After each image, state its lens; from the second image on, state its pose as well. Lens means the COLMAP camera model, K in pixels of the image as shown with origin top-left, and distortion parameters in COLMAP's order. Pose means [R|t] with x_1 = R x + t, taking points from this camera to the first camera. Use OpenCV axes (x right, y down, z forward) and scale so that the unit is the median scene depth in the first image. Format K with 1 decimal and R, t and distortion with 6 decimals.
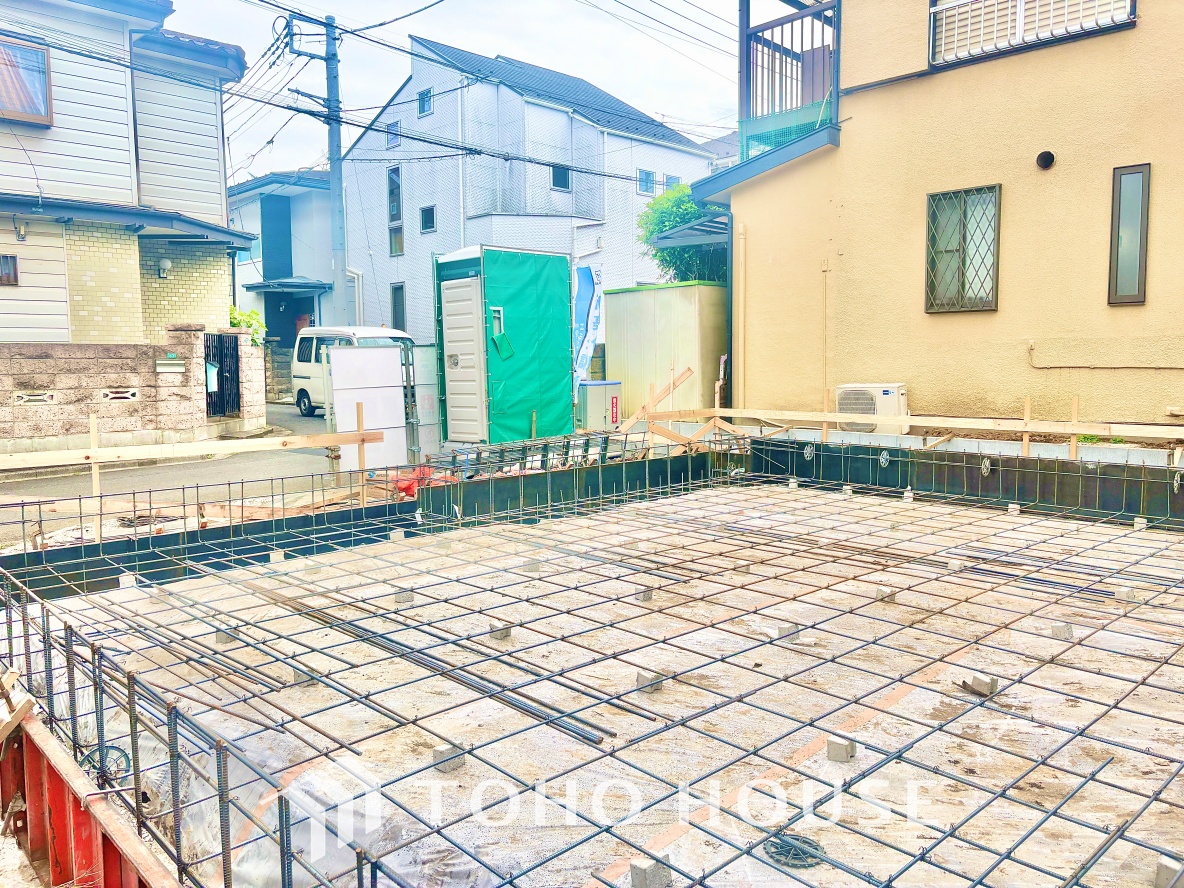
lens RADIAL K [[895.3, 0, 599.1], [0, 895.3, 435.2], [0, 0, 1]] dist [0.039154, -0.037992]
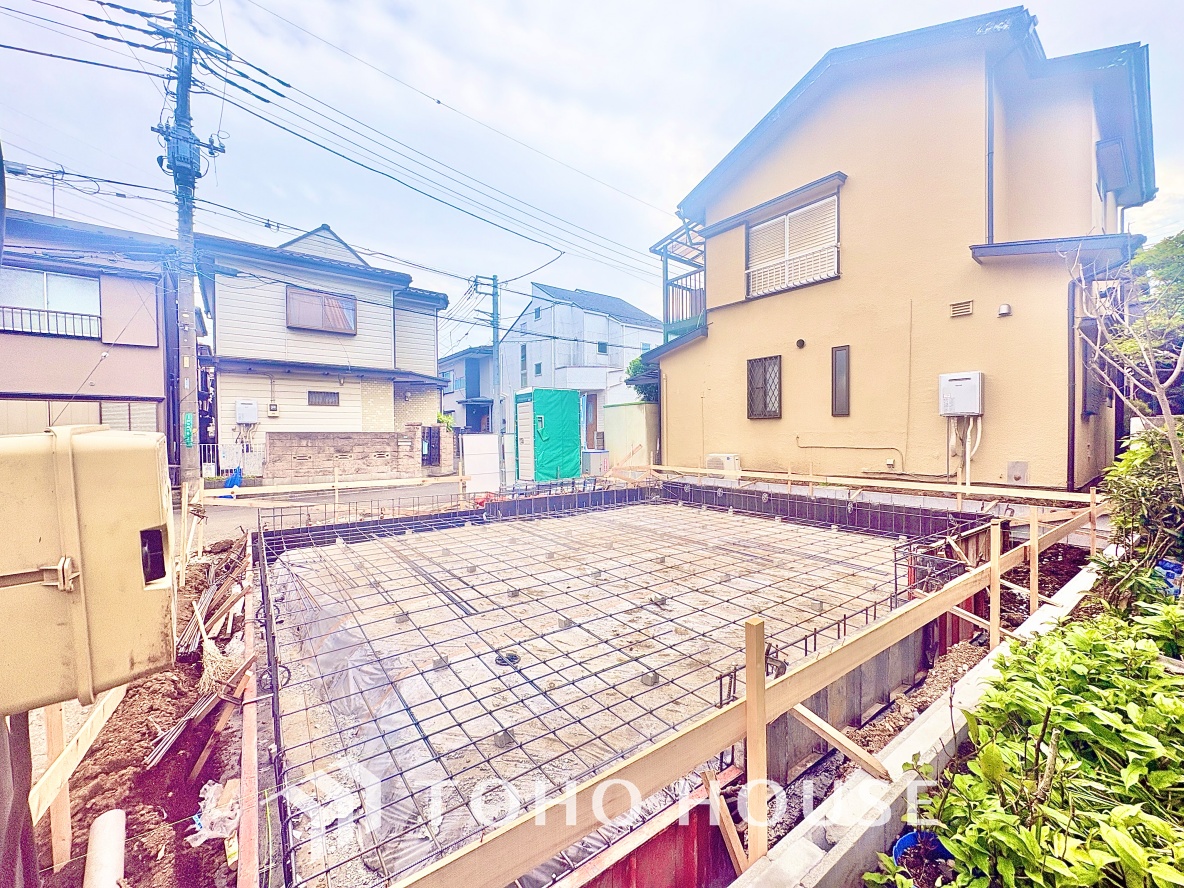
lens RADIAL K [[469.4, 0, 592.7], [0, 469.4, 444.0], [0, 0, 1]] dist [0.001147, -0.000689]
pose [[0.991856, 0.004383, -0.127289, 0.136413], [-0.012684, 0.997839, -0.064475, -0.008158], [0.126731, 0.065564, 0.989768, -0.057144]]
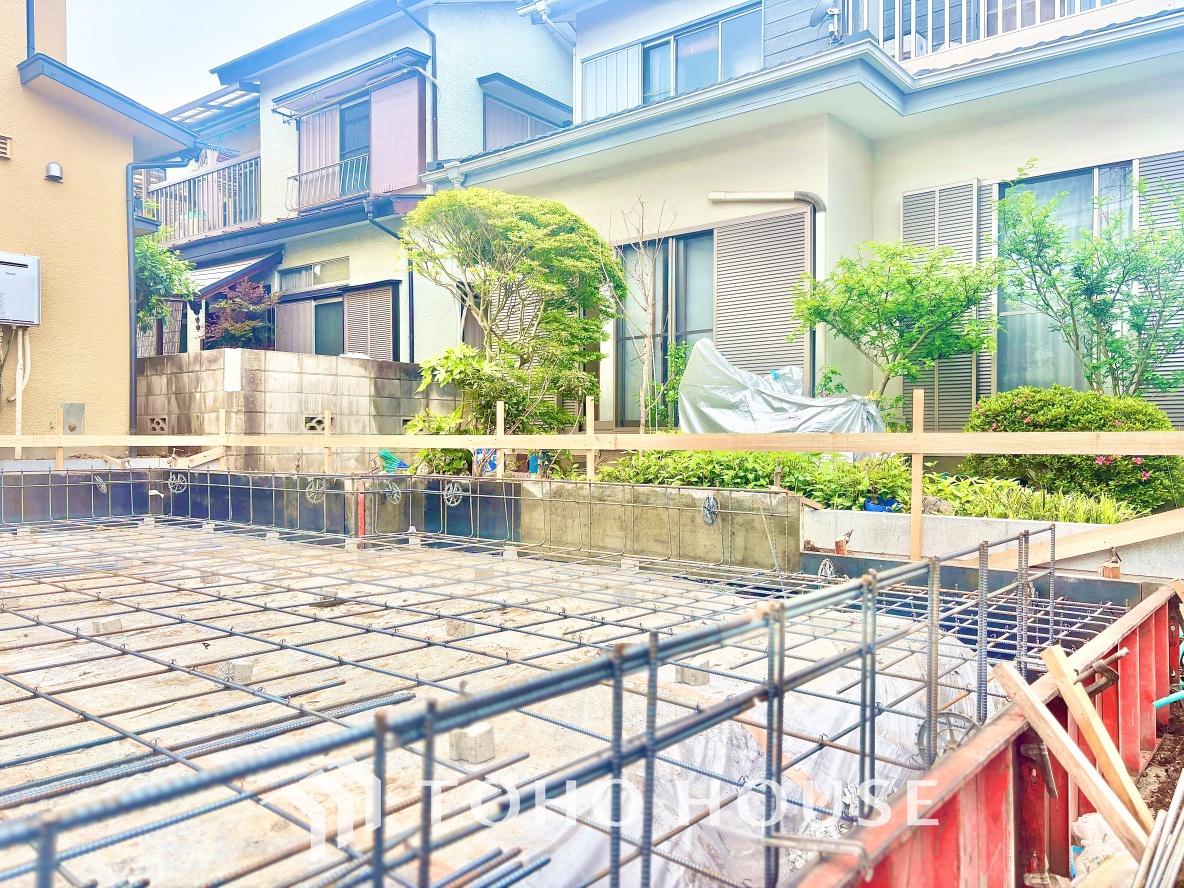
lens RADIAL K [[895.3, 0, 589.8], [0, 895.3, 447.7], [0, 0, 1]] dist [0.039154, -0.037992]
pose [[-0.114391, -0.000643, 0.993436, -0.232057], [0.083524, 0.996453, 0.010262, 0.036905], [-0.989918, 0.084150, -0.113932, 0.263988]]
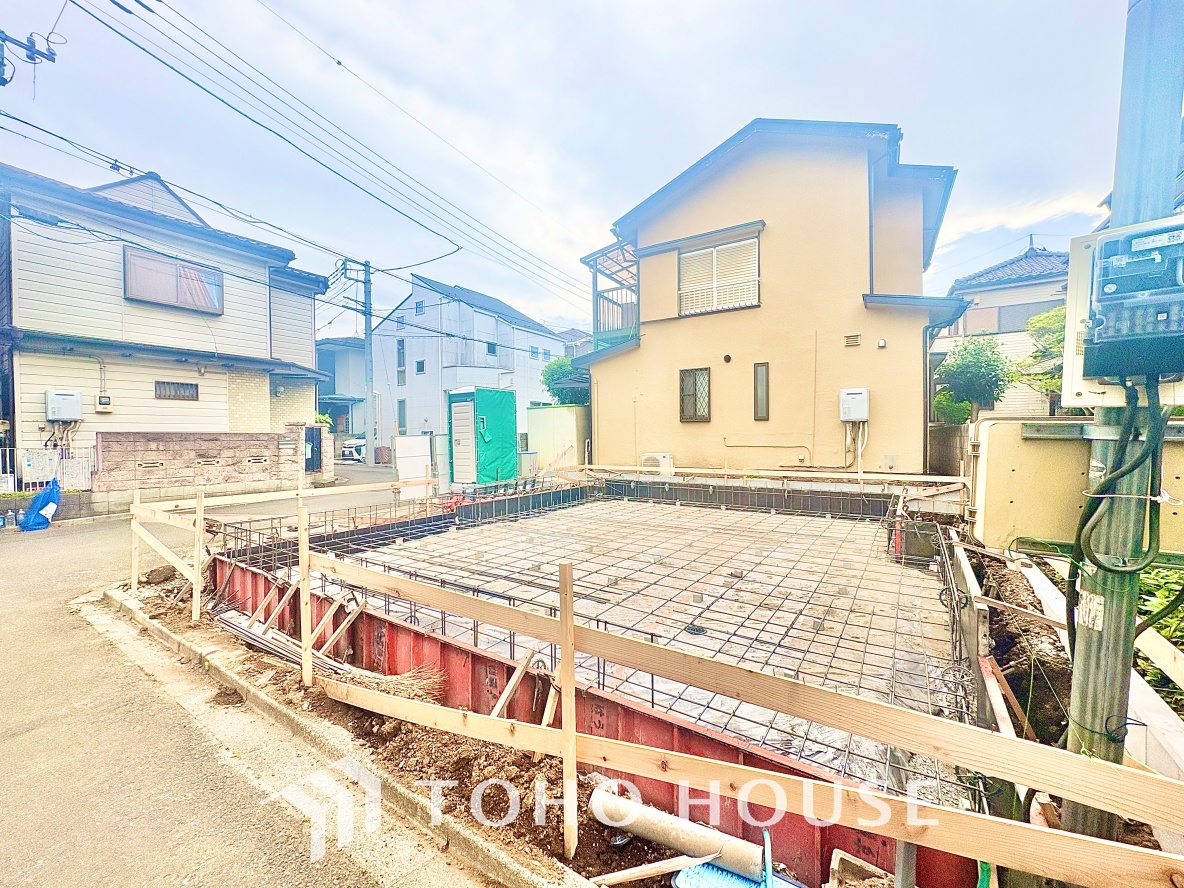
lens RADIAL K [[469.4, 0, 592.1], [0, 469.4, 444.7], [0, 0, 1]] dist [0.001147, -0.000689]
pose [[0.977165, -0.001298, 0.212477, -0.089565], [0.016084, 0.997564, -0.067877, -0.002381], [-0.211871, 0.069745, 0.974806, -0.082988]]
